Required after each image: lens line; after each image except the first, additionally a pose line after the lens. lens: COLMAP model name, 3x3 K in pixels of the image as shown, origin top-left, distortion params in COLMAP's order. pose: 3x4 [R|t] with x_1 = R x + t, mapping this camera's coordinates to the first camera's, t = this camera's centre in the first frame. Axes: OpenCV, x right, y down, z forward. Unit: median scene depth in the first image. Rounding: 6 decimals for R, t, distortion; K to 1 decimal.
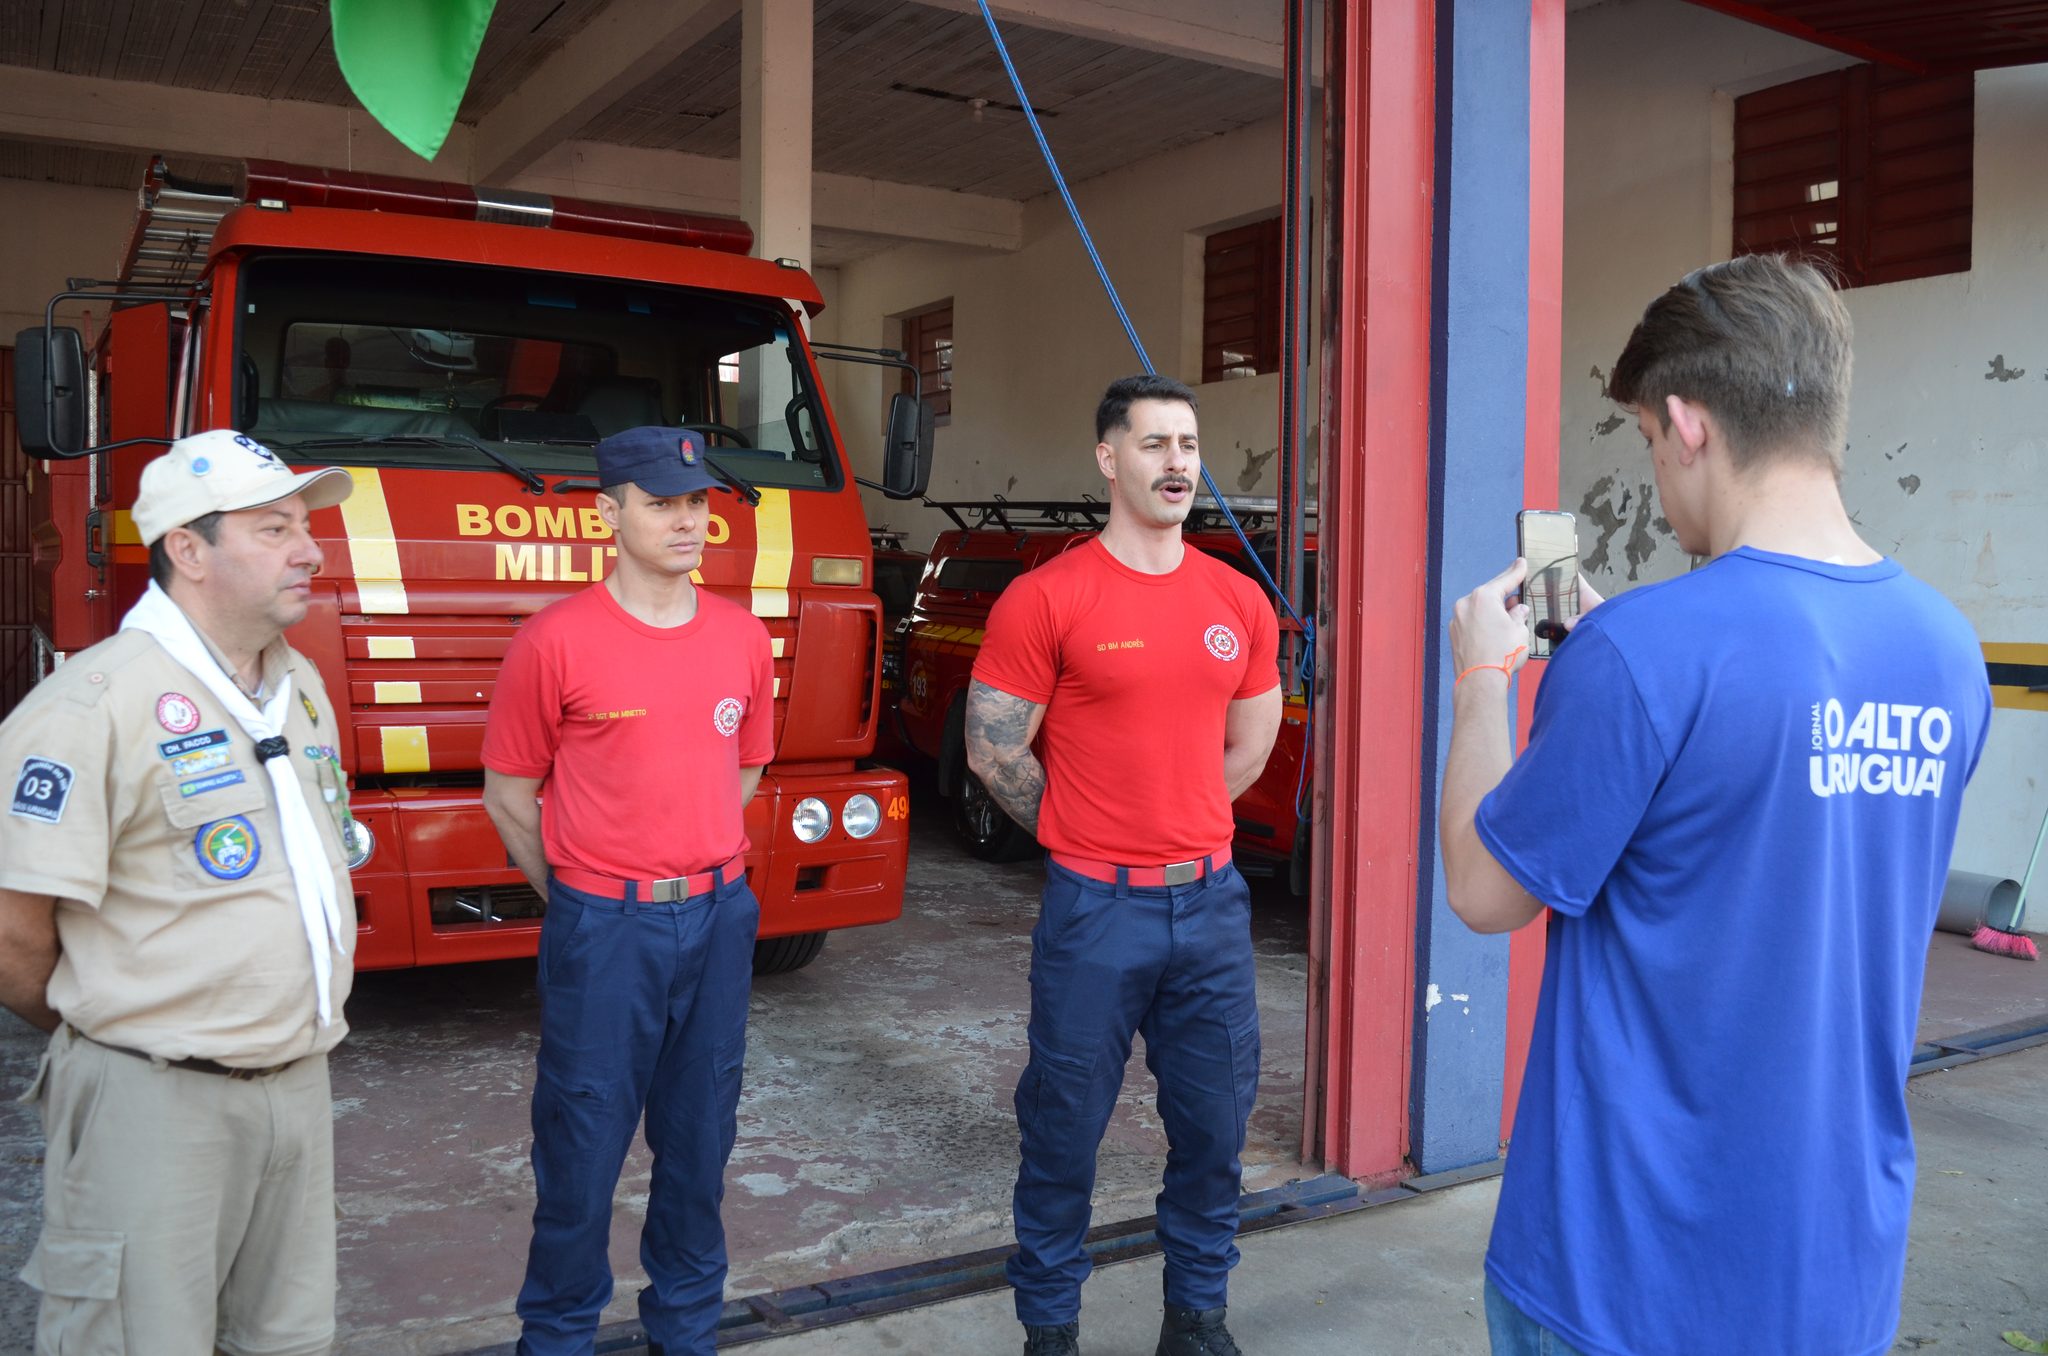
lens RADIAL K [[1773.6, 0, 1034.4], [0, 1773.6, 677.3], [0, 0, 1]] dist [-0.084721, 0.010458]
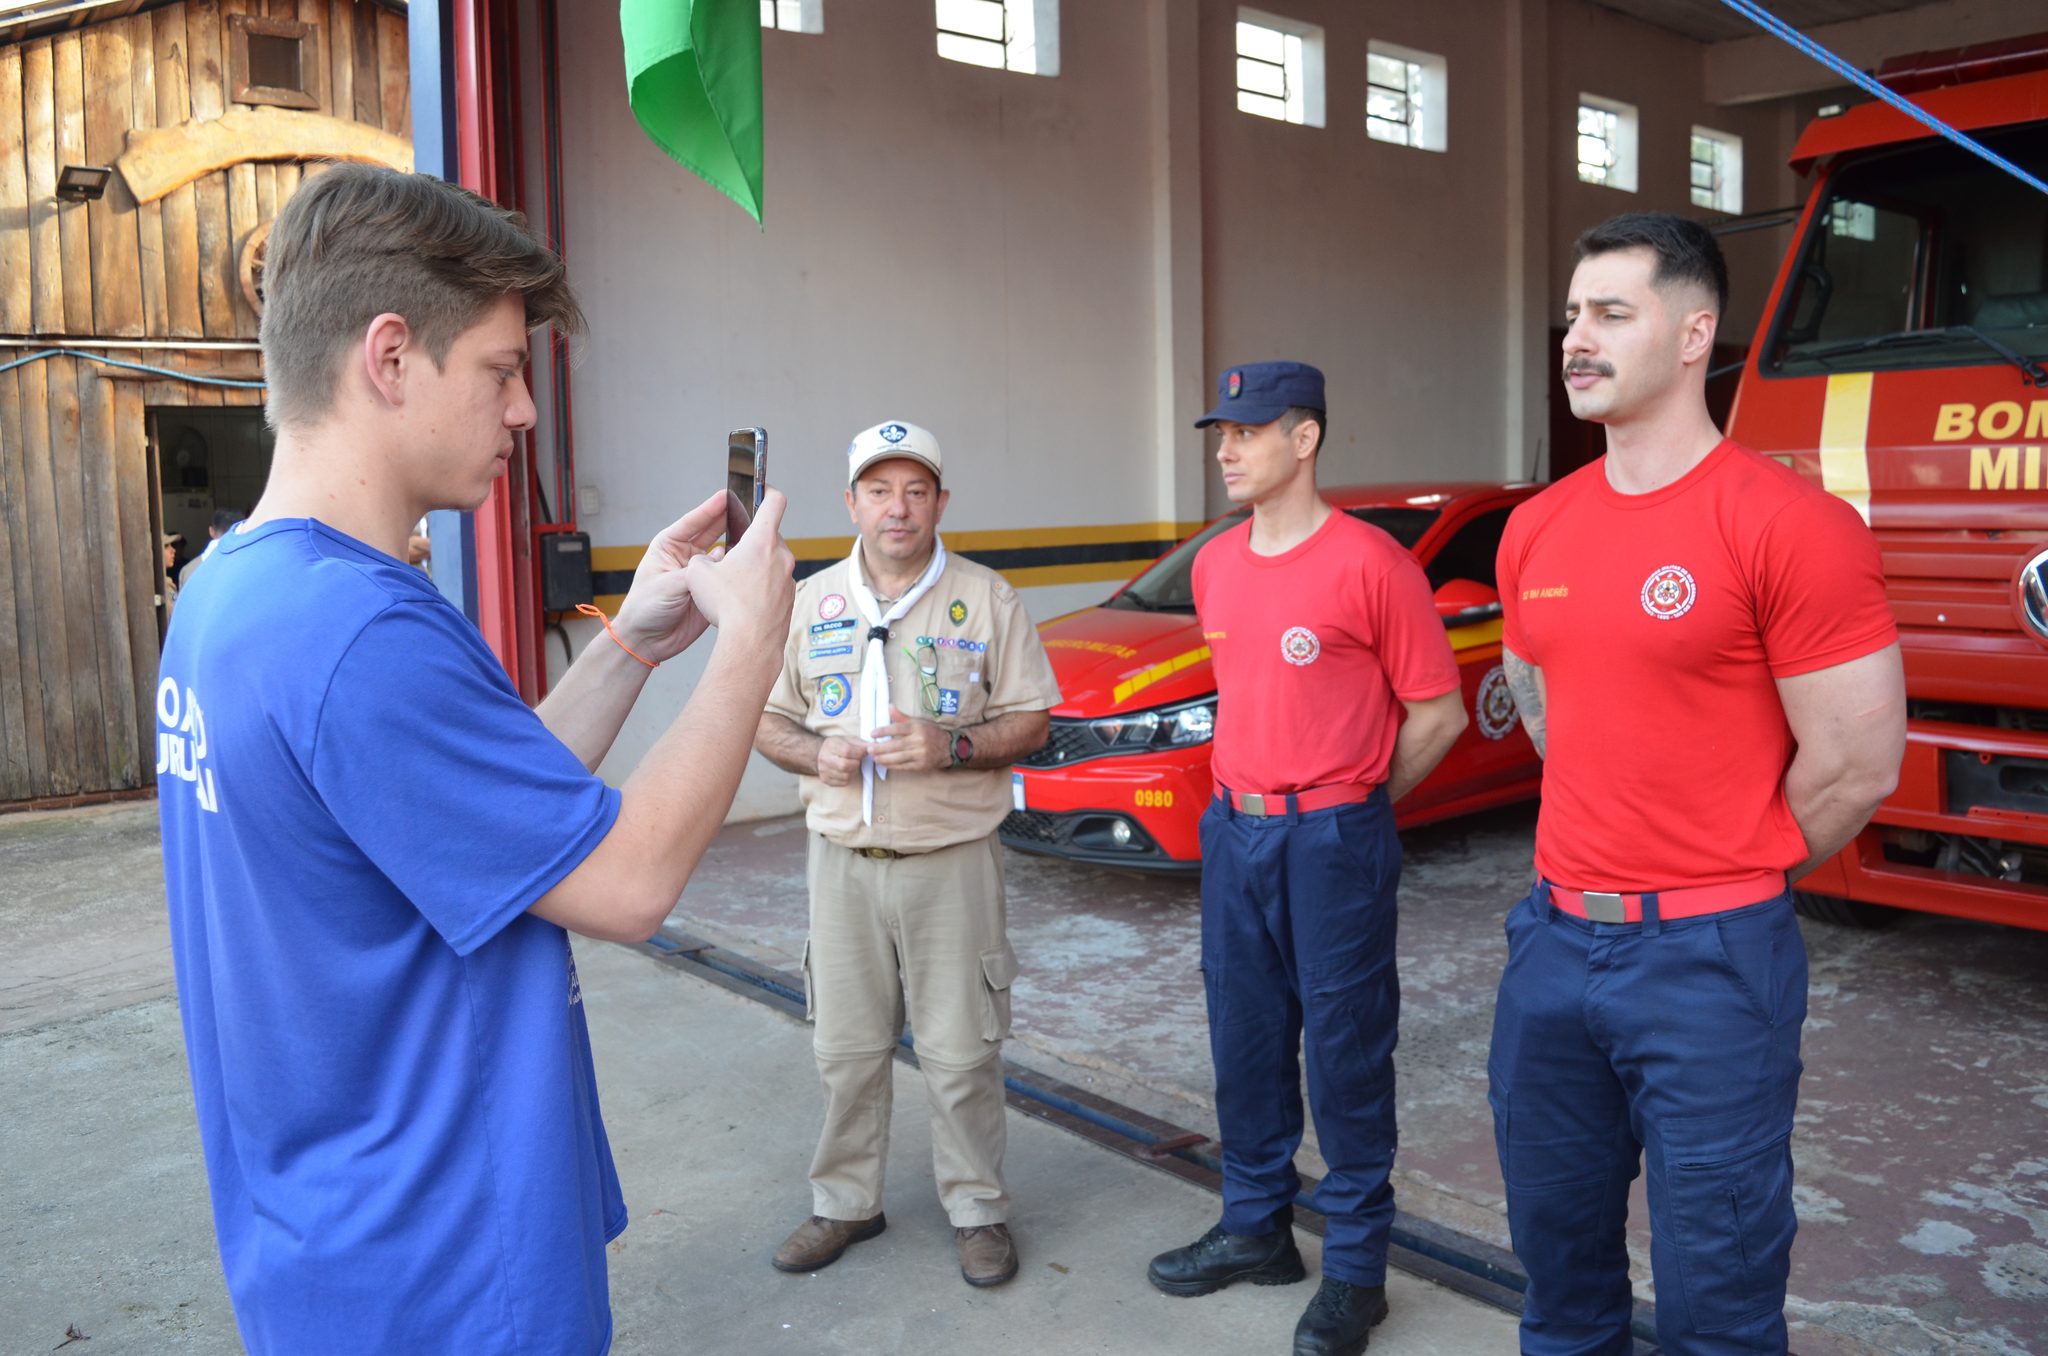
lens RADIAL K [[1704.2, 0, 1033.9], [0, 1704.2, 676.5], [0, 0, 1]] dist [-0.086997, 0.009078]
pose [[0.148719, 0.088377, -0.984922, 0.442080], [-0.020788, 0.996058, 0.086238, -0.023470], [0.988661, 0.007650, 0.149970, 0.407549]]
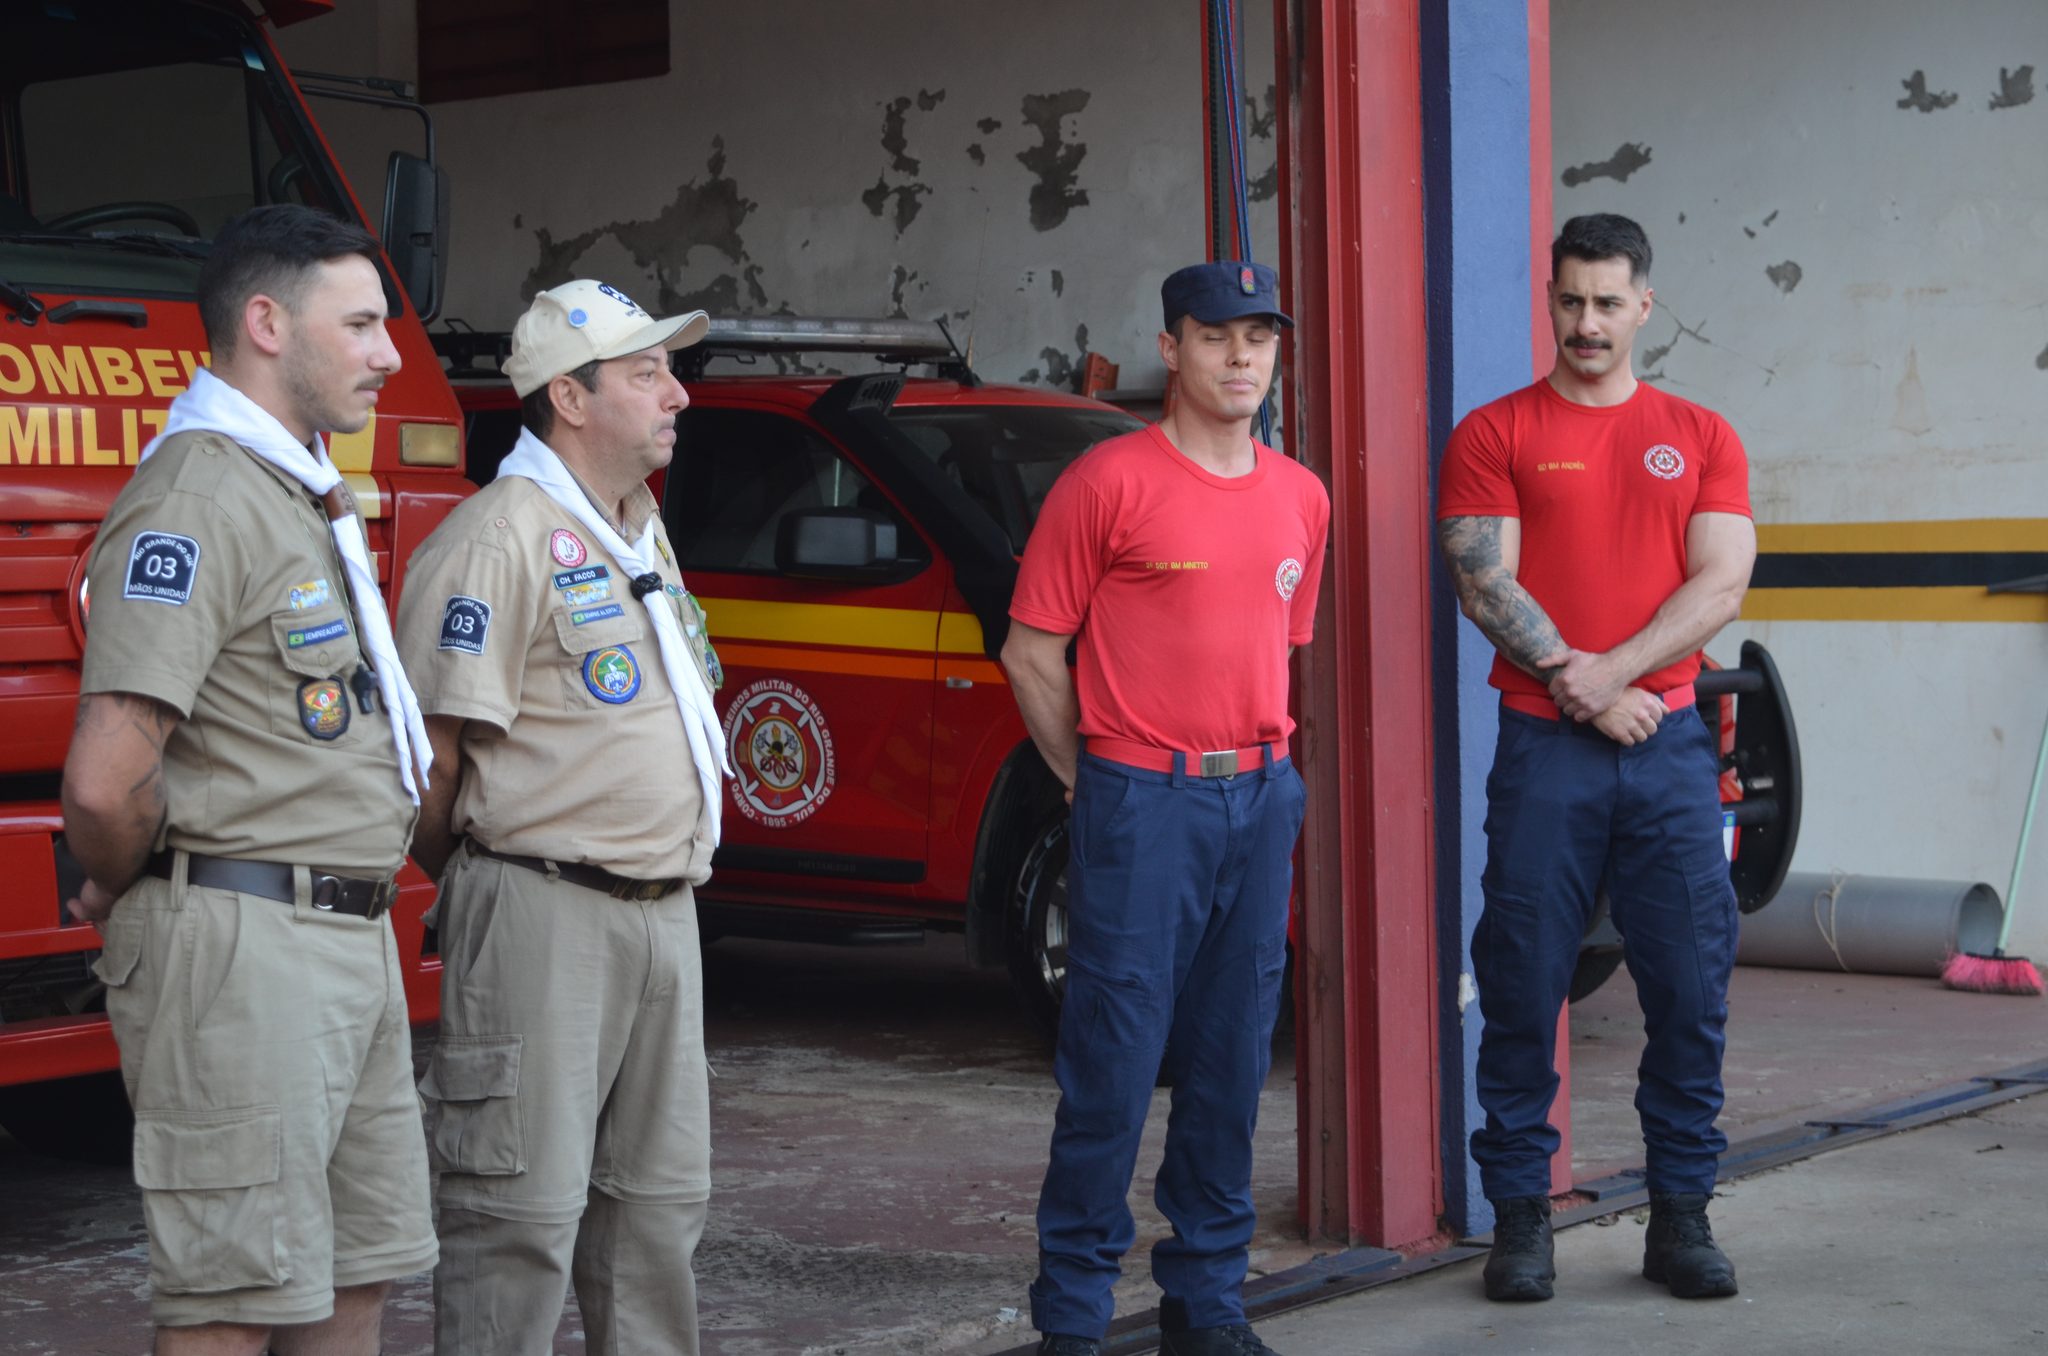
lens RADIAL K [[4085.8, 0, 1031.0], [0, 4085.8, 686.5], [0, 0, 1]] dist [0.041867, -0.030018]
pose [[0.929868, -0.047902, 0.364763, -0.489126], [0.052753, 0.998602, -0.003340, 0.045260], [-0.364093, 0.022348, 0.931095, -0.455857]]
